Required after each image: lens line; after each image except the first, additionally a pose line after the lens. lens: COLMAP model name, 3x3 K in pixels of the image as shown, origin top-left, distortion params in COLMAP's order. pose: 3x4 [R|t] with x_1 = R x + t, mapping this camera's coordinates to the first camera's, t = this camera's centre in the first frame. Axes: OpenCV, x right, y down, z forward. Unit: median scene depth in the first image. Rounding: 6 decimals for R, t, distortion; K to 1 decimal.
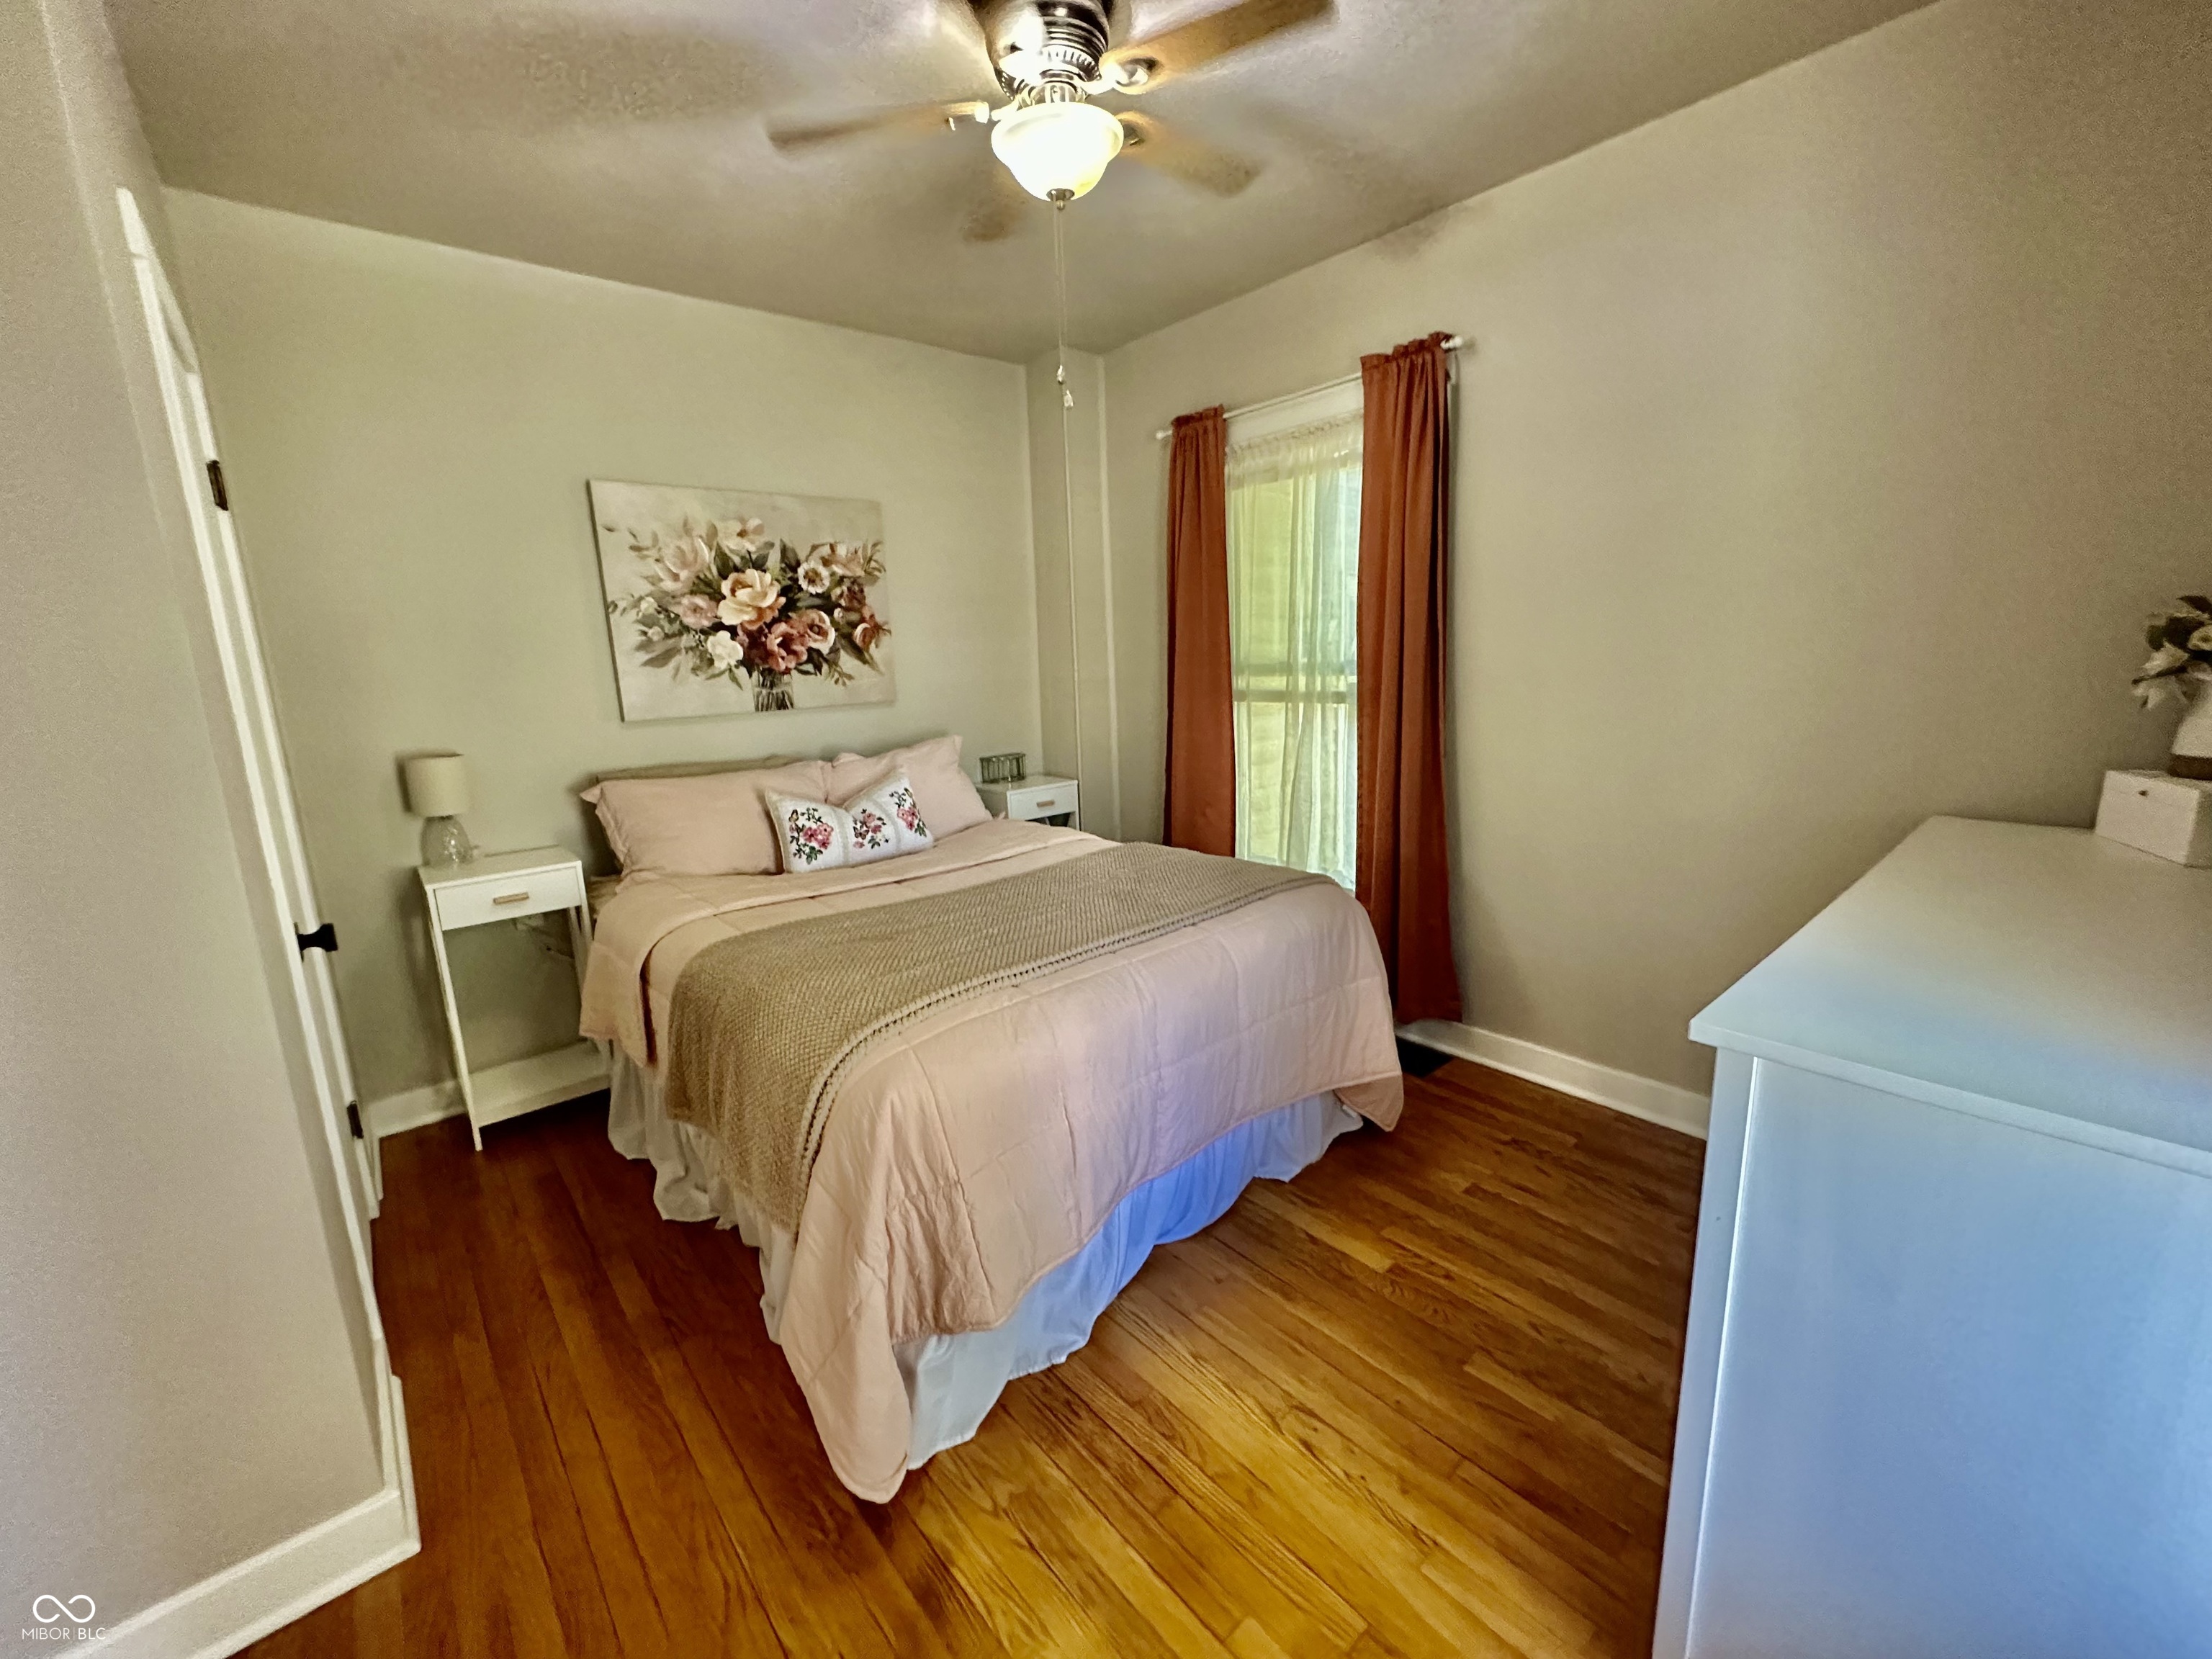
lens RADIAL K [[885.5, 0, 1104.0], [0, 885.5, 825.6], [0, 0, 1]] dist [-0.000941, 0.000827]
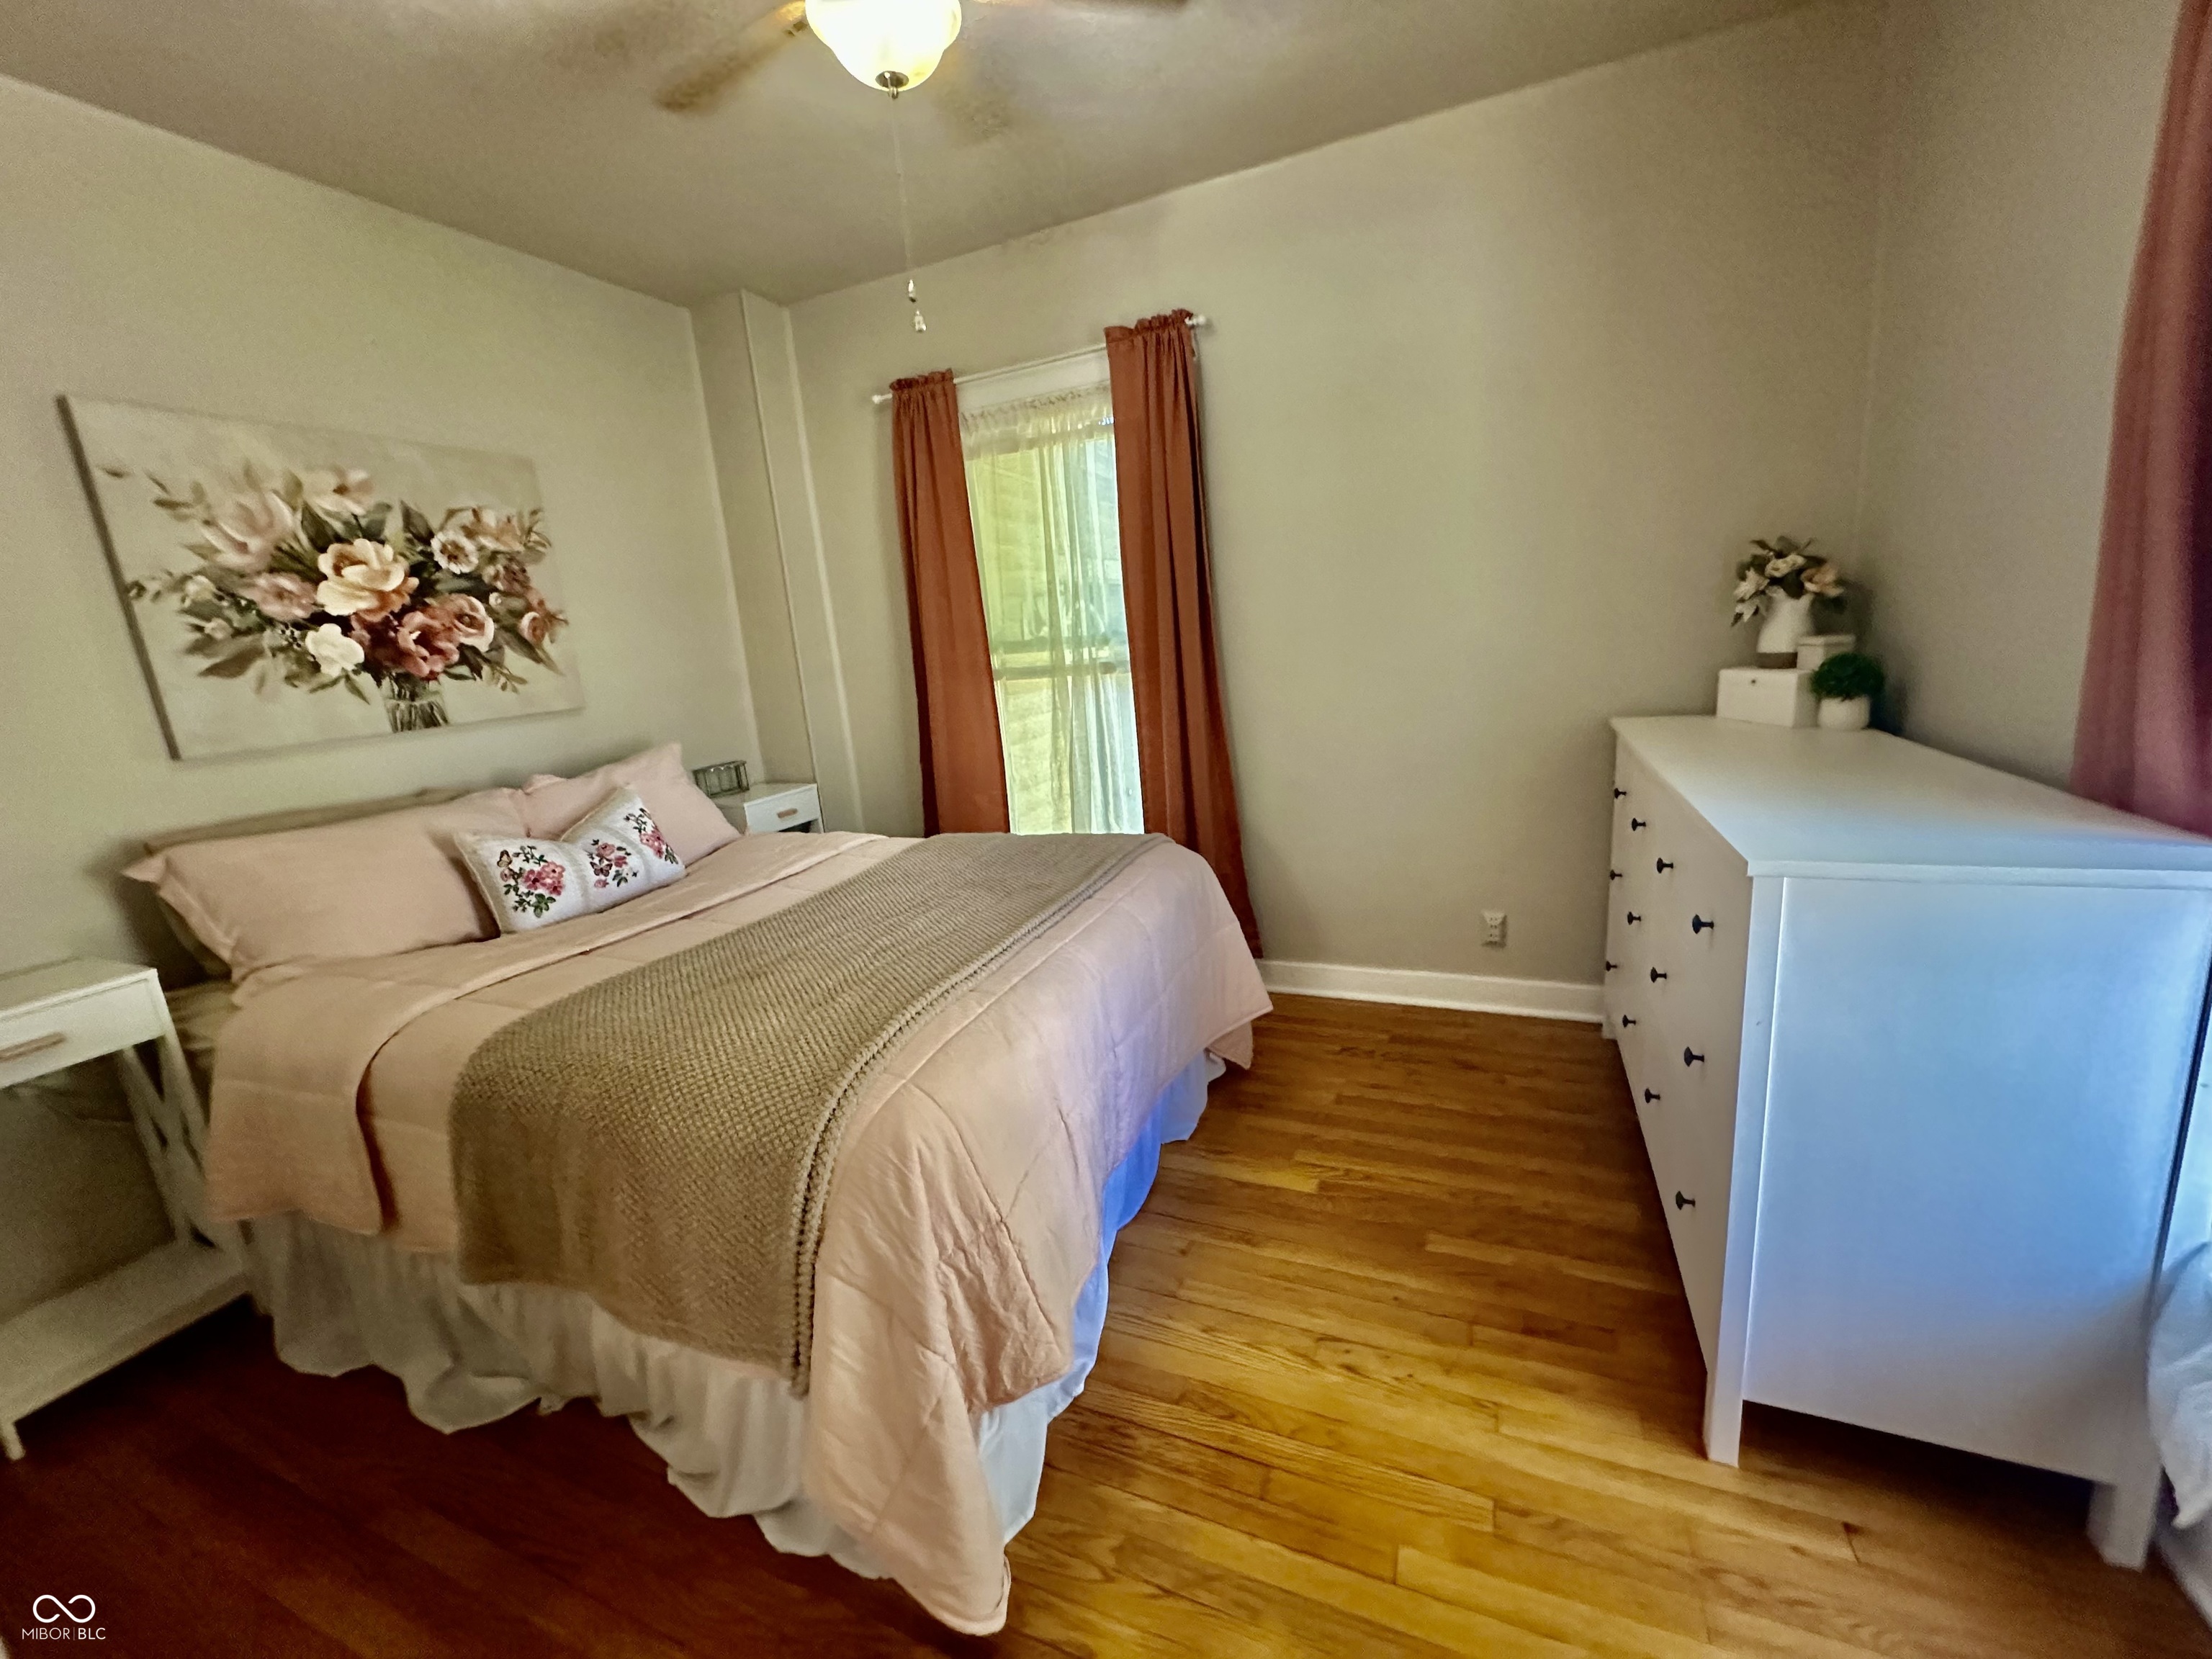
lens RADIAL K [[885.5, 0, 1101.2], [0, 885.5, 826.2], [0, 0, 1]] dist [-0.000941, 0.000827]
pose [[0.900185, -0.130629, 0.415456, -0.232894], [0.132624, 0.990871, 0.024190, 0.012713], [-0.414823, 0.033324, 0.909292, 0.109396]]
